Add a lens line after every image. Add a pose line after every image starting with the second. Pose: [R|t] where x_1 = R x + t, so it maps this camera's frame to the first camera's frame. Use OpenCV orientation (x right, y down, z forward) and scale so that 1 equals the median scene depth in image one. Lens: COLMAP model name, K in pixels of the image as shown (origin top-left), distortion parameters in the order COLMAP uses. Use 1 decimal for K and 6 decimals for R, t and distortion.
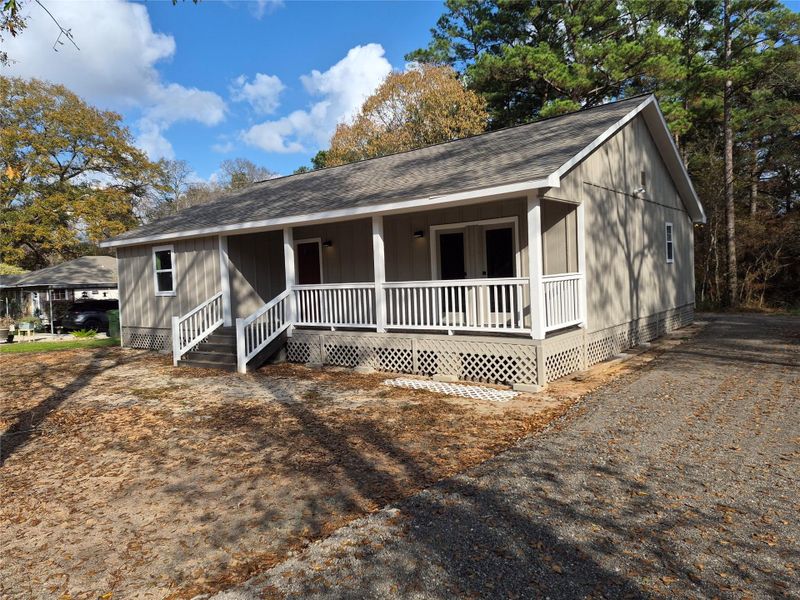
lens RADIAL K [[579.5, 0, 400.0], [0, 579.5, 300.0], [0, 0, 1]] dist [0.039368, -0.003418]
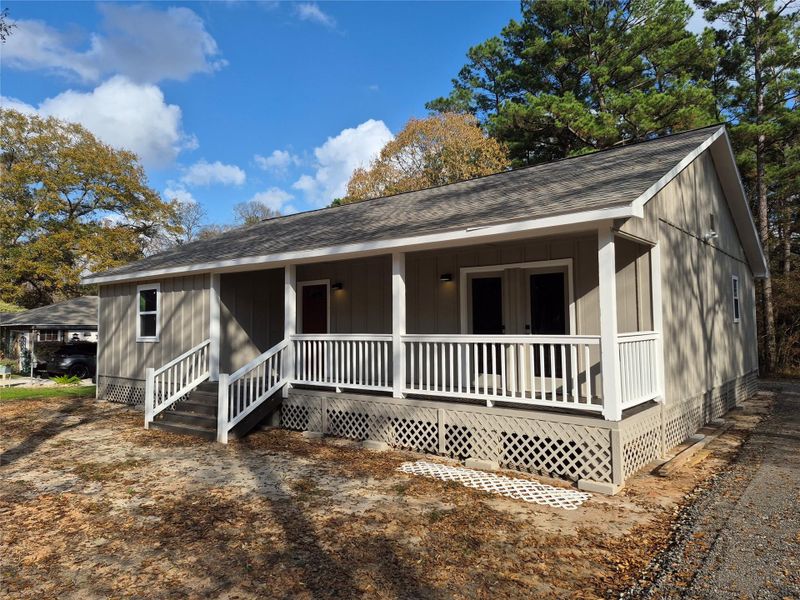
lens RADIAL K [[579.5, 0, 400.0], [0, 579.5, 300.0], [0, 0, 1]] dist [0.039368, -0.003418]
pose [[0.999304, 0.031034, -0.020705, -0.015106], [-0.032693, 0.995821, -0.085272, -0.008396], [0.017973, 0.085890, 0.996143, 0.165095]]
